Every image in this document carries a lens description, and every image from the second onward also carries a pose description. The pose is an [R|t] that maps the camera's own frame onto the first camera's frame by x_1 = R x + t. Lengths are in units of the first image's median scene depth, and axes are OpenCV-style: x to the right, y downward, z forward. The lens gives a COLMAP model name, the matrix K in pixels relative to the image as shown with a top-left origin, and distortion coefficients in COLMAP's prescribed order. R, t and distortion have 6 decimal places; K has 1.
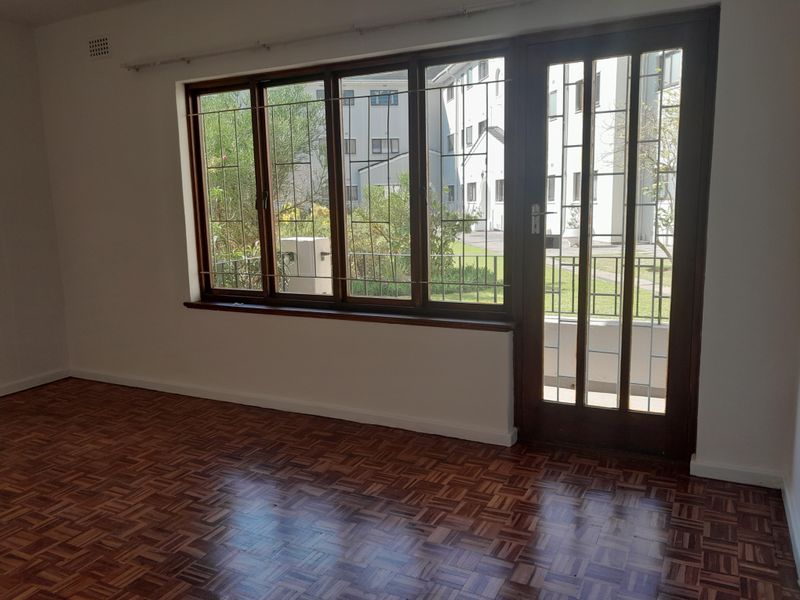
lens RADIAL K [[632.5, 0, 402.8], [0, 632.5, 295.4], [0, 0, 1]] dist [0.032415, -0.051492]
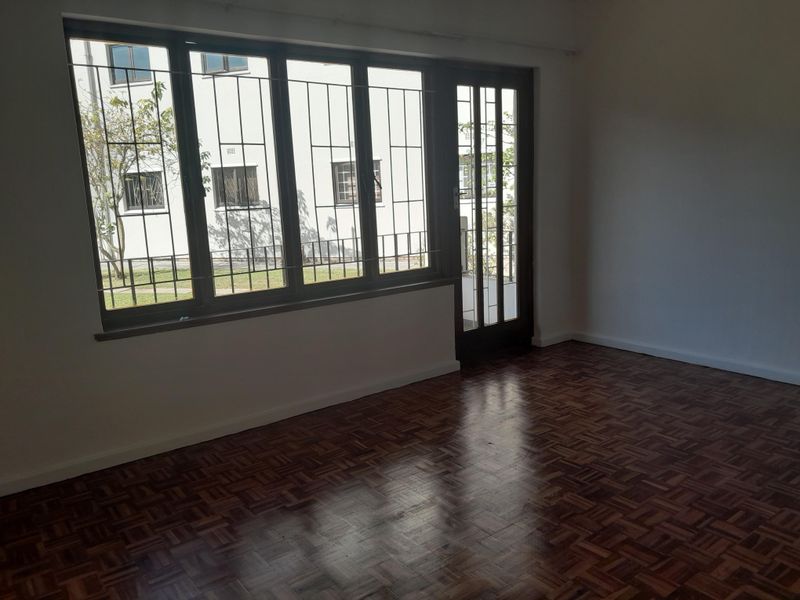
lens RADIAL K [[632.5, 0, 402.1], [0, 632.5, 298.1], [0, 0, 1]] dist [0.032415, -0.051492]
pose [[0.437309, -0.151327, 0.886488, -0.961685], [0.163824, 0.982652, 0.086928, -0.041123], [-0.884264, 0.107213, 0.454514, 0.455724]]
